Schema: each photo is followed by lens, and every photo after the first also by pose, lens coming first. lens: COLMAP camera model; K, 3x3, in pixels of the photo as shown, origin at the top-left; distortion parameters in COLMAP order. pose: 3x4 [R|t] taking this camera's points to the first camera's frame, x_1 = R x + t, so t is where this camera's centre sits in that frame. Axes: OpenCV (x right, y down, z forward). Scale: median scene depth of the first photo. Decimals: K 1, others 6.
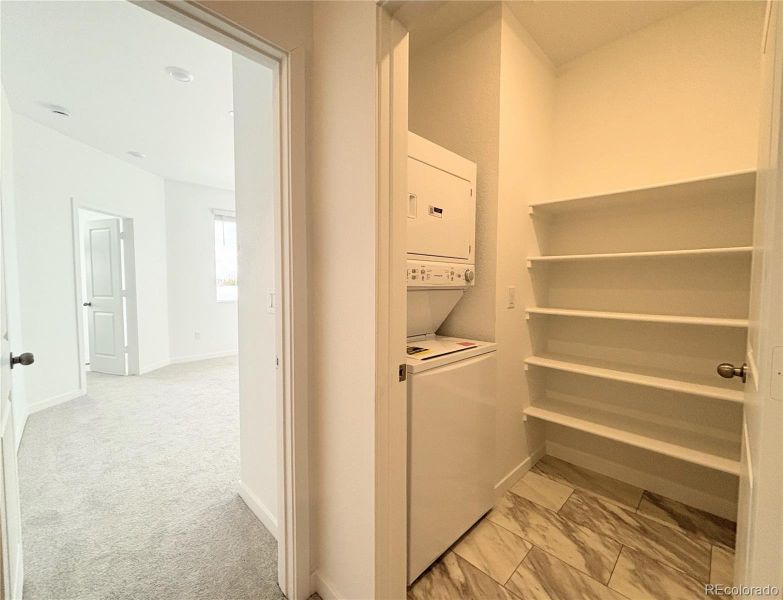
lens RADIAL K [[330.5, 0, 391.5], [0, 330.5, 300.0], [0, 0, 1]] dist [0.001628, 0.000190]
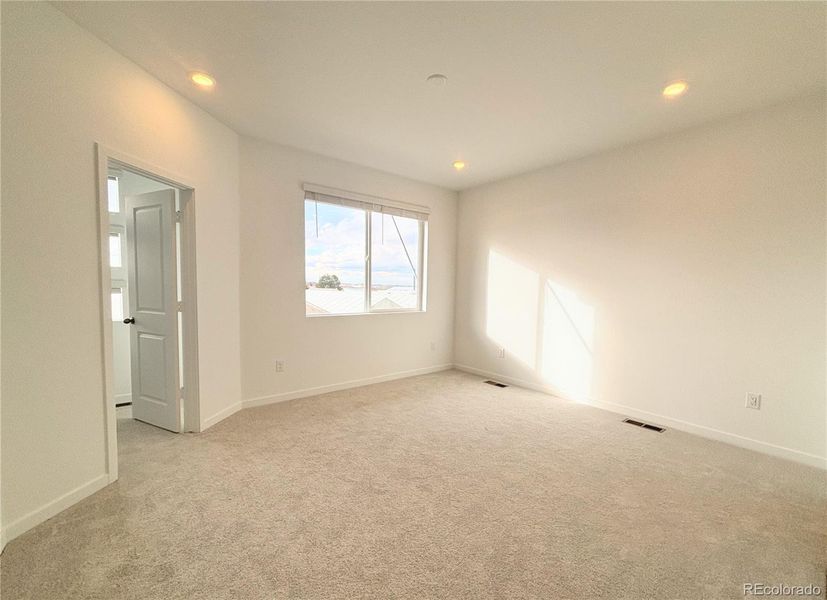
lens RADIAL K [[348.1, 0, 412.4], [0, 348.1, 304.4], [0, 0, 1]] dist [-0.002210, -0.000182]
pose [[0.994826, 0.021158, -0.099370, -0.284290], [-0.020611, 0.999766, 0.006530, -0.038151], [0.099485, -0.004448, 0.995029, 0.363490]]
